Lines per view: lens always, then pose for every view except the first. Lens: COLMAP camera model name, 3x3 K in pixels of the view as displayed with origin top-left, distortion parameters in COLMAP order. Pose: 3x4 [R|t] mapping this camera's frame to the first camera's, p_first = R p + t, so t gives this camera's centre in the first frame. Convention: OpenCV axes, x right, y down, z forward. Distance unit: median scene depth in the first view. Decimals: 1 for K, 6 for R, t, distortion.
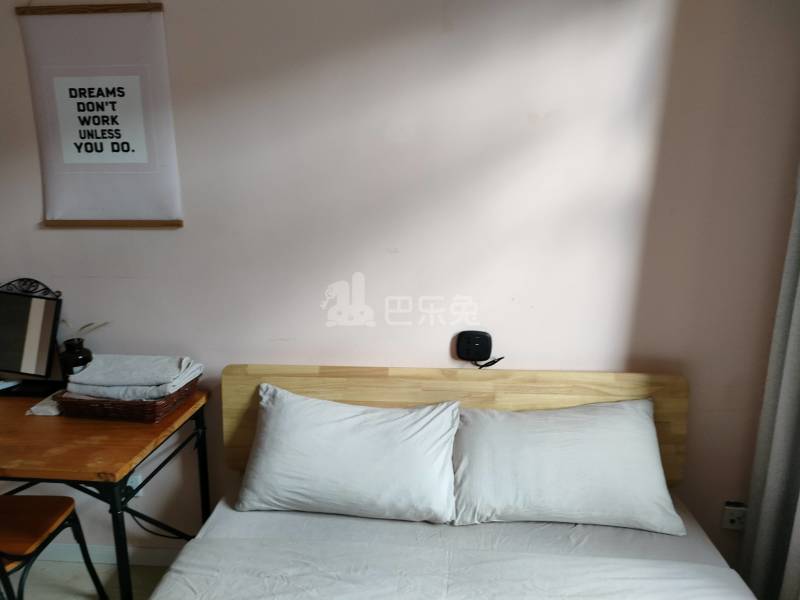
lens RADIAL K [[592.6, 0, 400.0], [0, 592.6, 300.0], [0, 0, 1]] dist [0.053163, -0.052755]
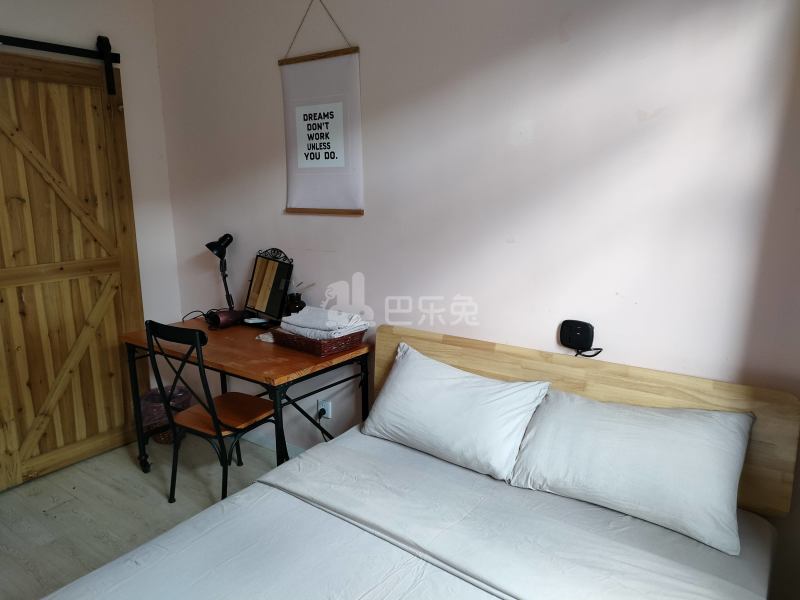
lens RADIAL K [[592.6, 0, 400.0], [0, 592.6, 300.0], [0, 0, 1]] dist [0.053163, -0.052755]
pose [[0.855049, 0.101840, -0.508448, 0.399367], [-0.106543, 0.994108, 0.019945, 0.028919], [0.507483, 0.037118, 0.860862, -0.074569]]
